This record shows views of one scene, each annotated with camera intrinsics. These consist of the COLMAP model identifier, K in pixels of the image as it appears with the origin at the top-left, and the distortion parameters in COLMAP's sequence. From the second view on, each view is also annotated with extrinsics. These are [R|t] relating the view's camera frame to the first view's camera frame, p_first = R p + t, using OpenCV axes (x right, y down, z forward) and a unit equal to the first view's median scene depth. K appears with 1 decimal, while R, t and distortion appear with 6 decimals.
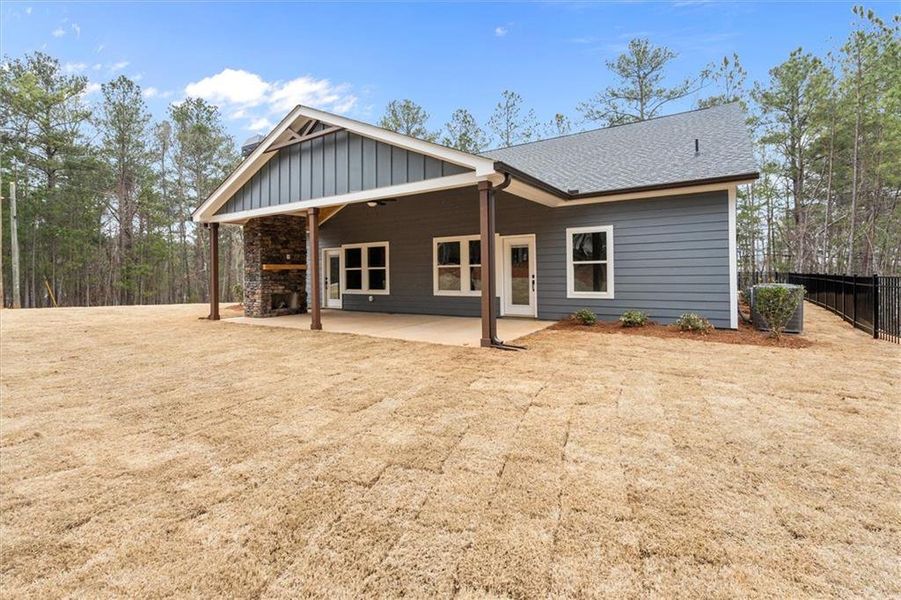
lens RADIAL K [[409.2, 0, 450.4], [0, 409.2, 287.3], [0, 0, 1]] dist [-0.002319, 0.000019]
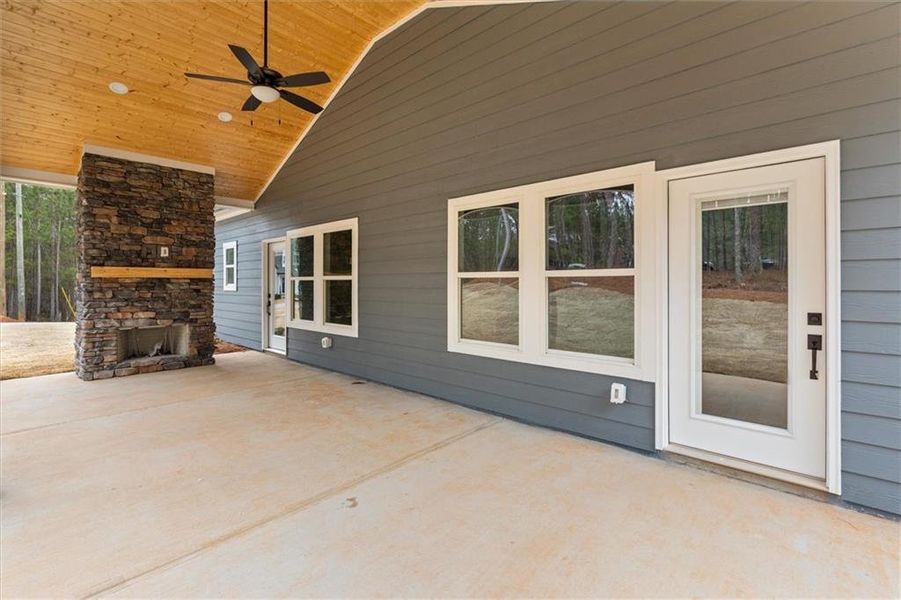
lens RADIAL K [[409.2, 0, 450.4], [0, 409.2, 287.3], [0, 0, 1]] dist [-0.002319, 0.000019]
pose [[0.985639, 0.015977, -0.168108, 0.024628], [-0.020077, 0.999540, -0.022720, -0.030794], [0.167667, 0.025768, 0.985507, 0.627495]]
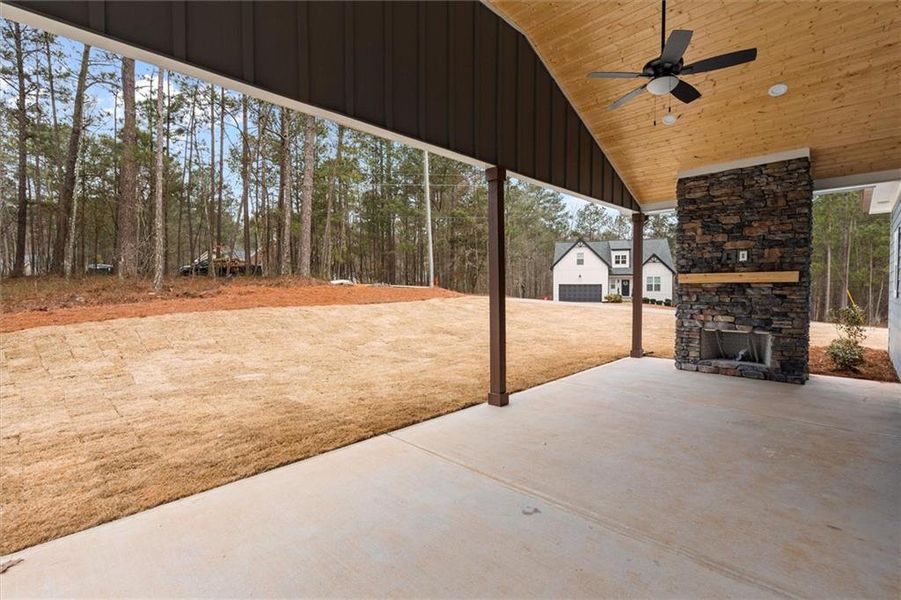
lens RADIAL K [[409.3, 0, 450.5], [0, 409.3, 300.0], [0, 0, 1]] dist [-0.003082, -0.000045]
pose [[-0.201717, 0.045261, -0.978397, 0.151589], [-0.028154, 0.998251, 0.051984, -0.042121], [0.979039, 0.038032, -0.200090, 0.829372]]
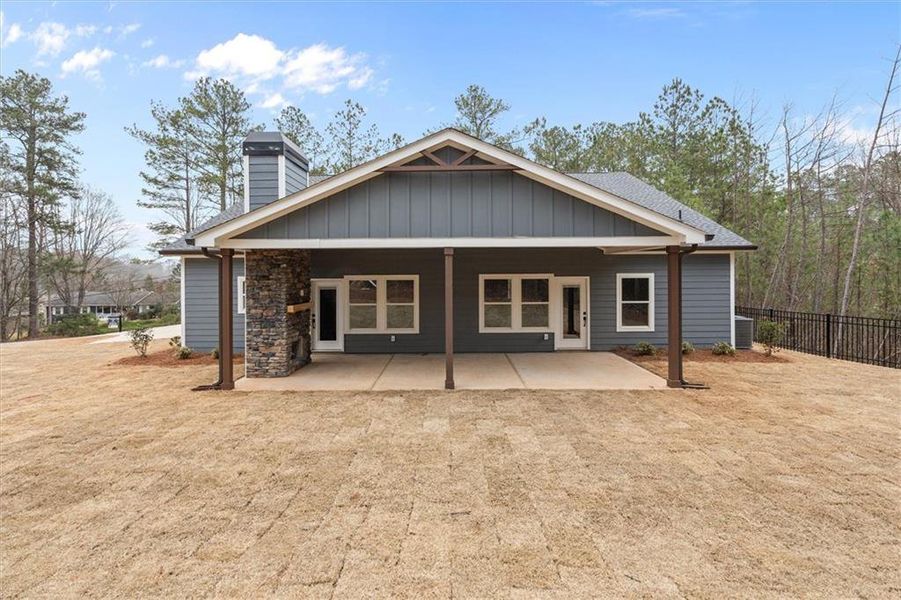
lens RADIAL K [[409.2, 0, 450.4], [0, 409.2, 287.3], [0, 0, 1]] dist [-0.002319, 0.000019]
pose [[0.842699, -0.004102, 0.538369, -0.627777], [0.013432, 0.999820, -0.013407, -0.077025], [-0.538217, 0.018530, 0.842603, 0.211948]]
